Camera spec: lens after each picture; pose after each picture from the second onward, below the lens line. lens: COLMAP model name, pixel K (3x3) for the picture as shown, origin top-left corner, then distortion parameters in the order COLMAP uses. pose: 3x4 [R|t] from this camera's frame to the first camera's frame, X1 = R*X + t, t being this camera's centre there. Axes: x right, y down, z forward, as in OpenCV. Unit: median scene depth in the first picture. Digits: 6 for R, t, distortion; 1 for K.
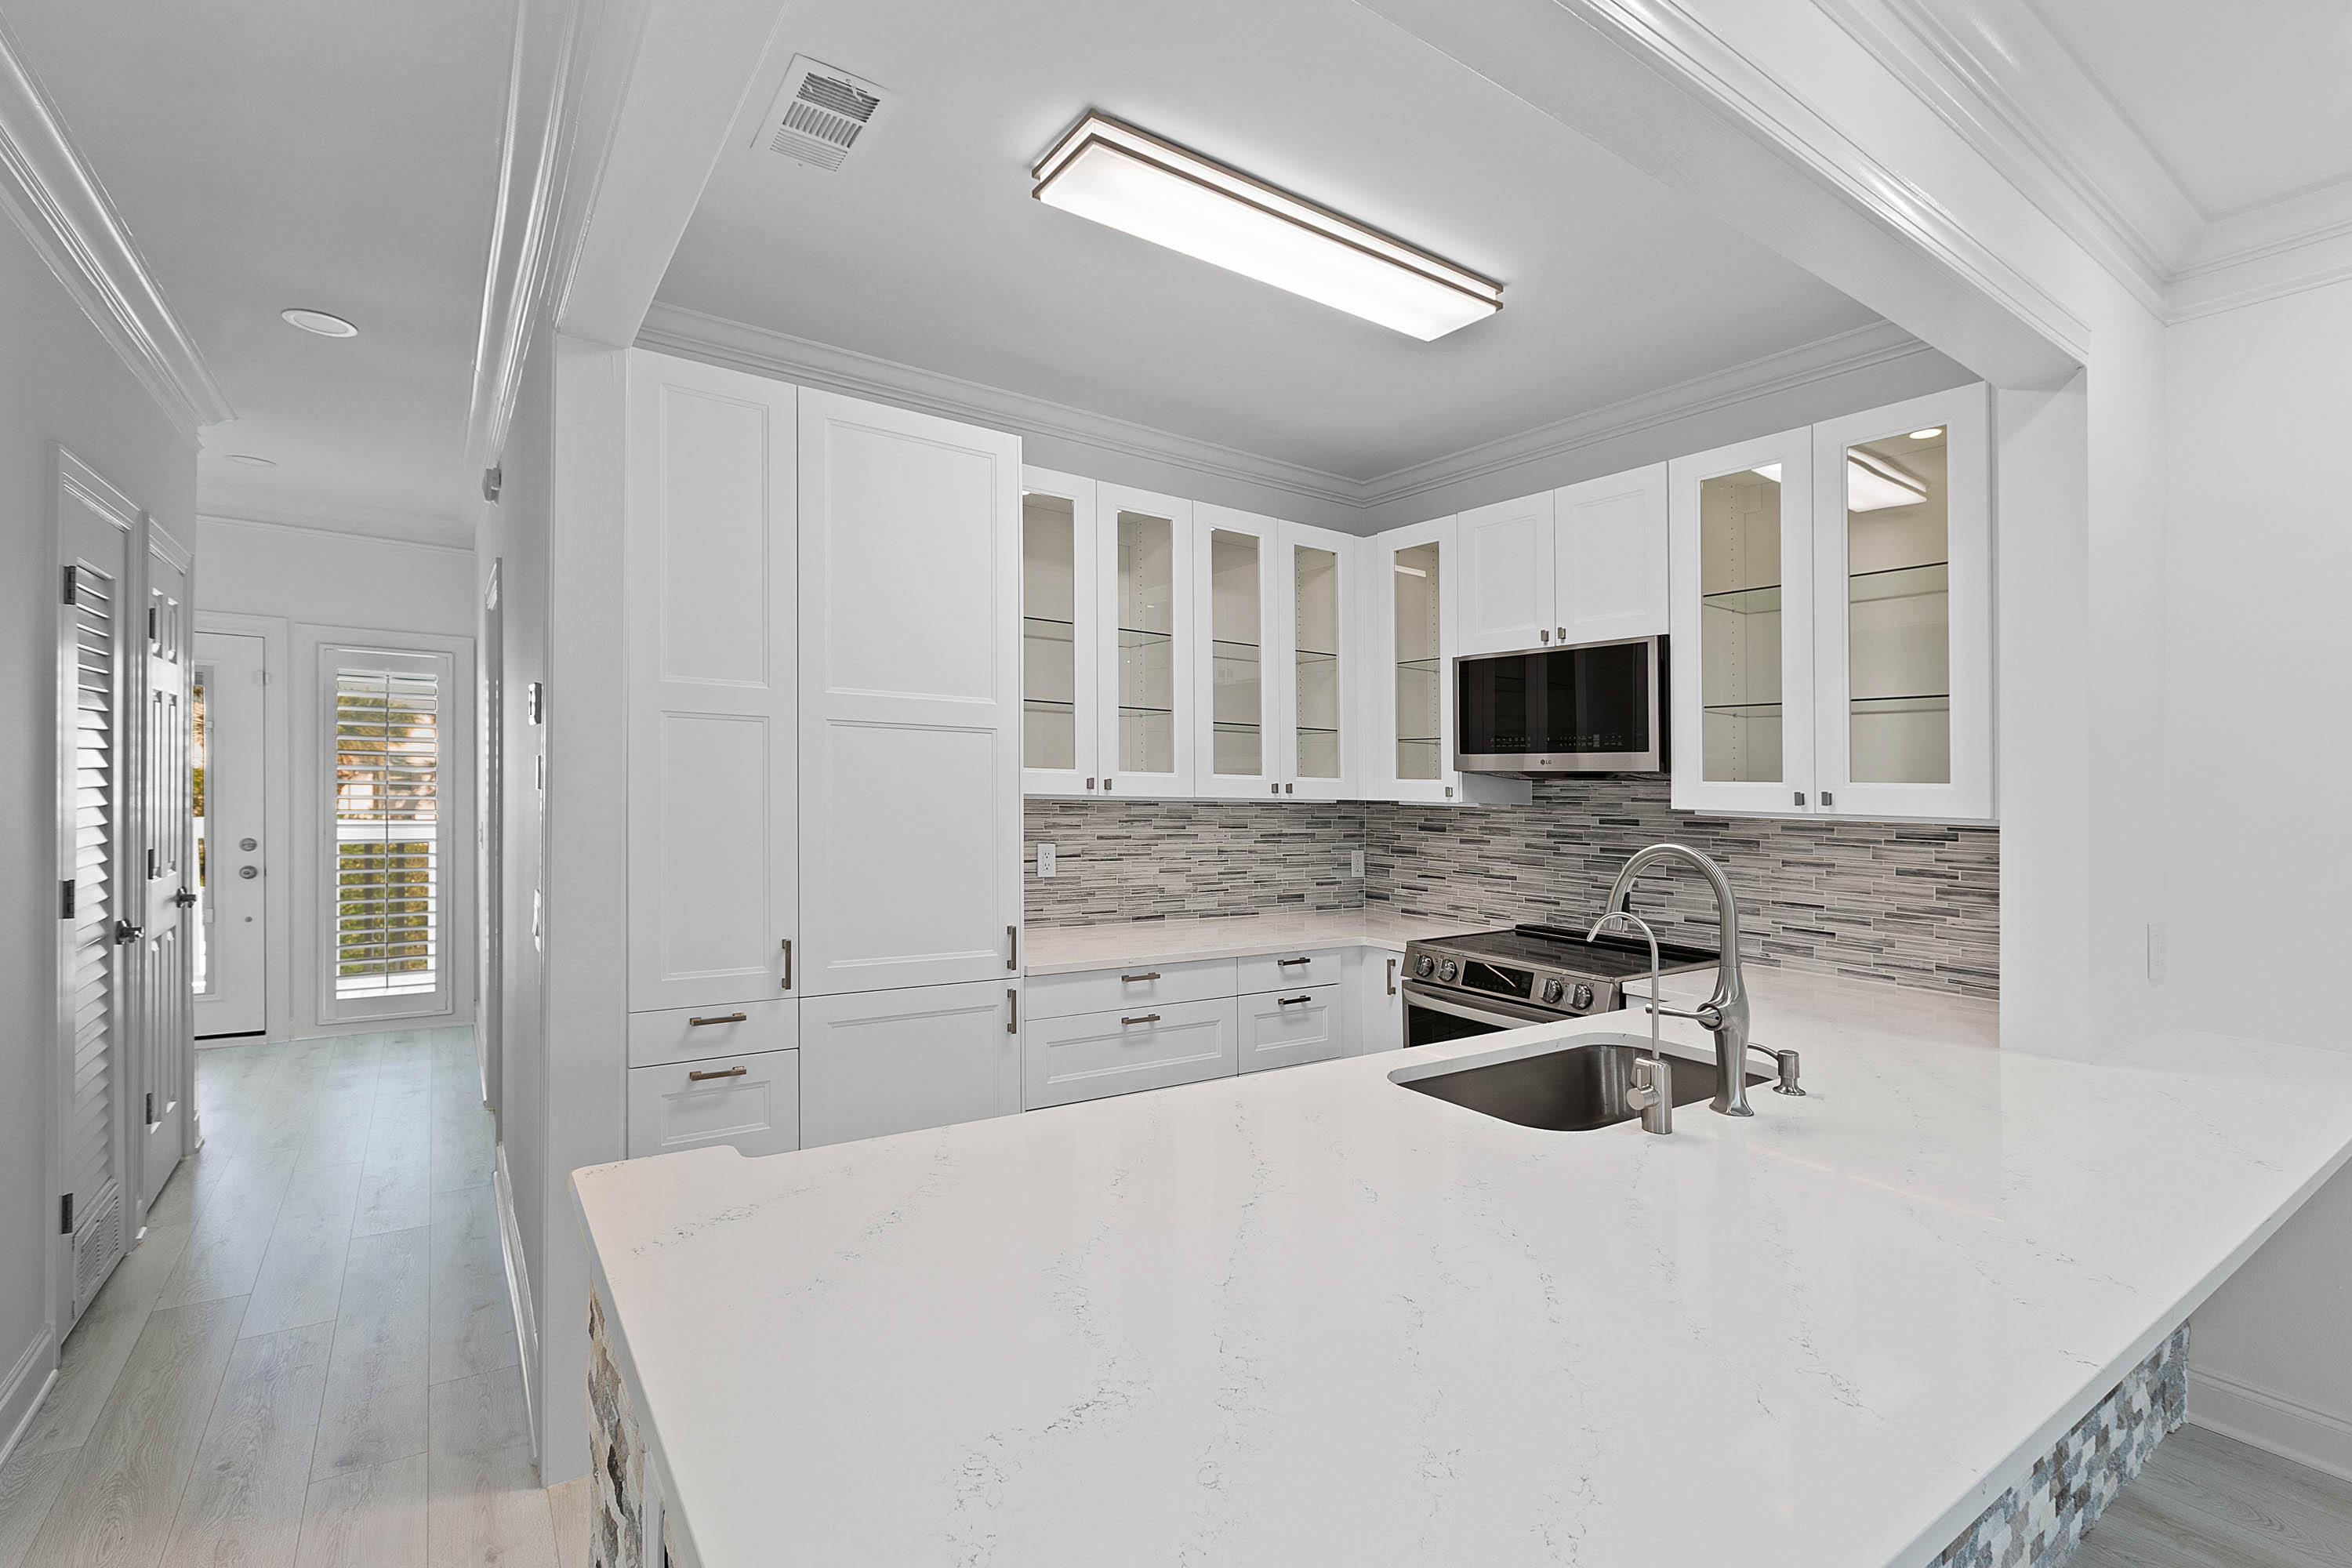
lens RADIAL K [[1048.7, 0, 1172.3], [0, 1048.7, 758.6], [0, 0, 1]] dist [0.001363, -0.000089]
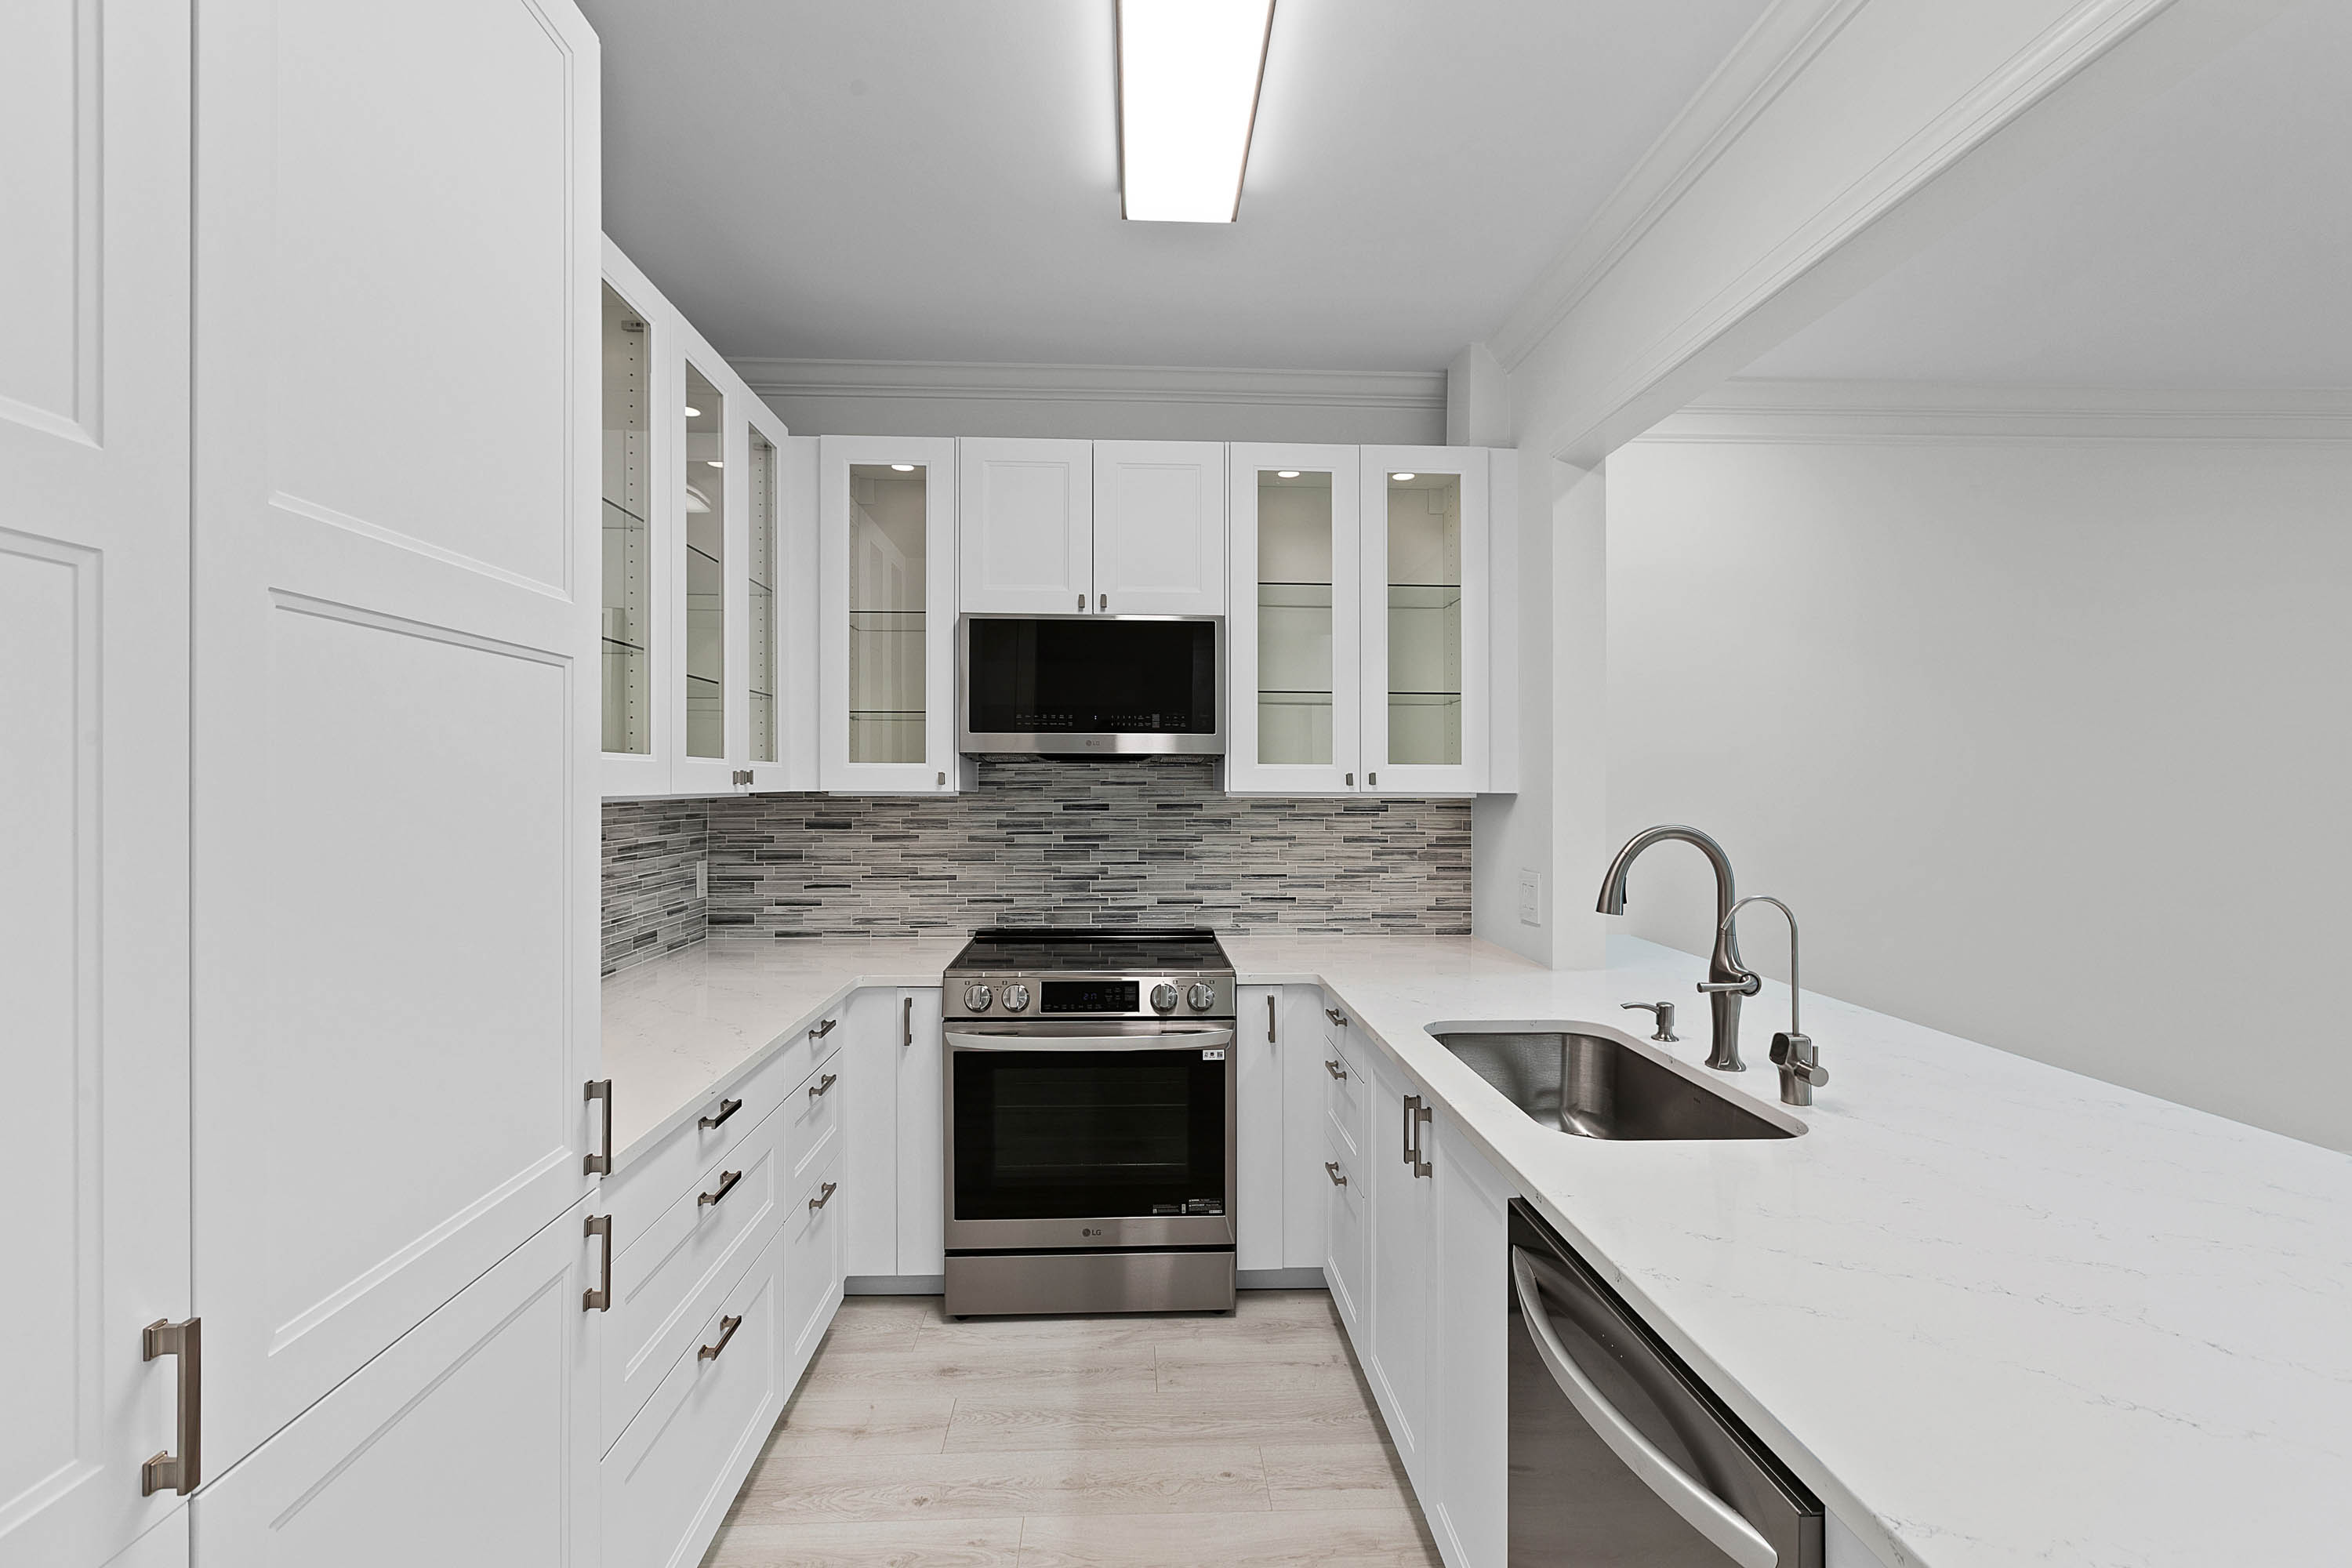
lens RADIAL K [[1048.7, 0, 1165.2], [0, 1048.7, 792.6], [0, 0, 1]] dist [0.001363, -0.000089]
pose [[0.533880, -0.028284, 0.845087, -0.355380], [-0.014385, 0.998992, 0.042523, 0.006595], [-0.845438, -0.034859, 0.532935, 0.466964]]
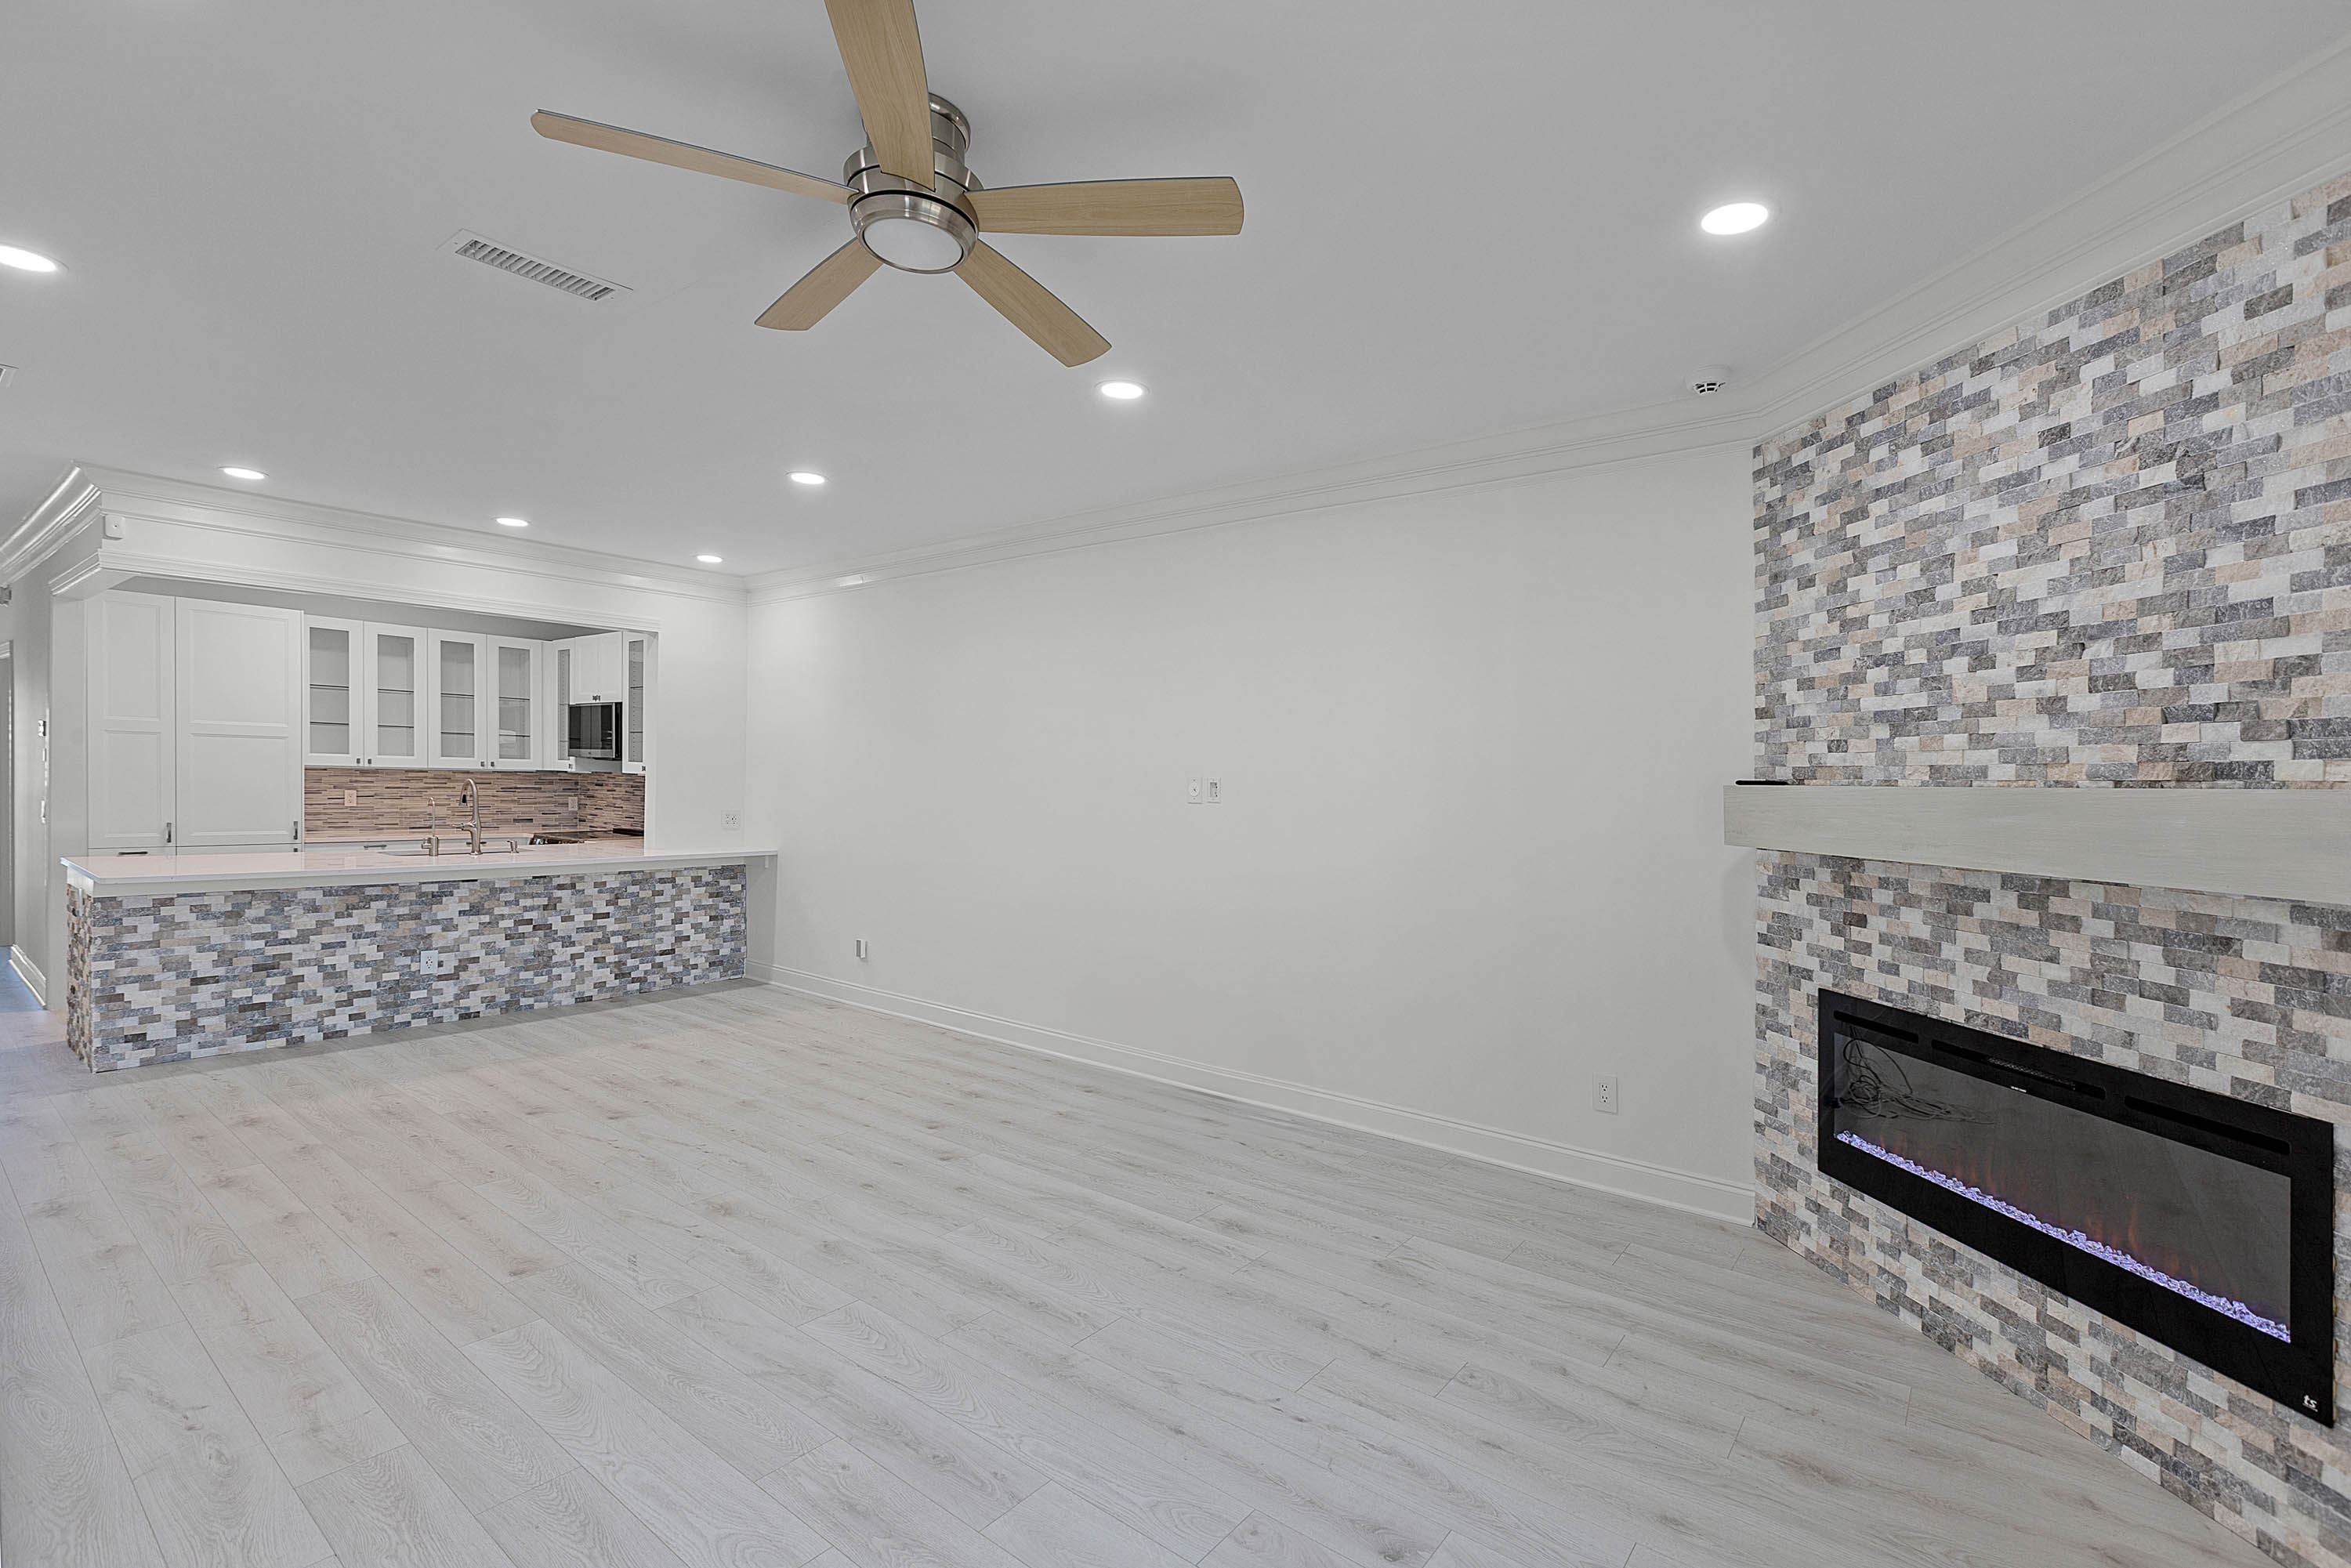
lens RADIAL K [[1048.2, 0, 1147.1], [0, 1048.2, 798.1], [0, 0, 1]] dist [0.001363, -0.000089]
pose [[0.959963, -0.002347, 0.280116, 0.878040], [-0.013526, 0.998410, 0.054719, -0.039837], [-0.279799, -0.056317, 0.958405, -1.548072]]
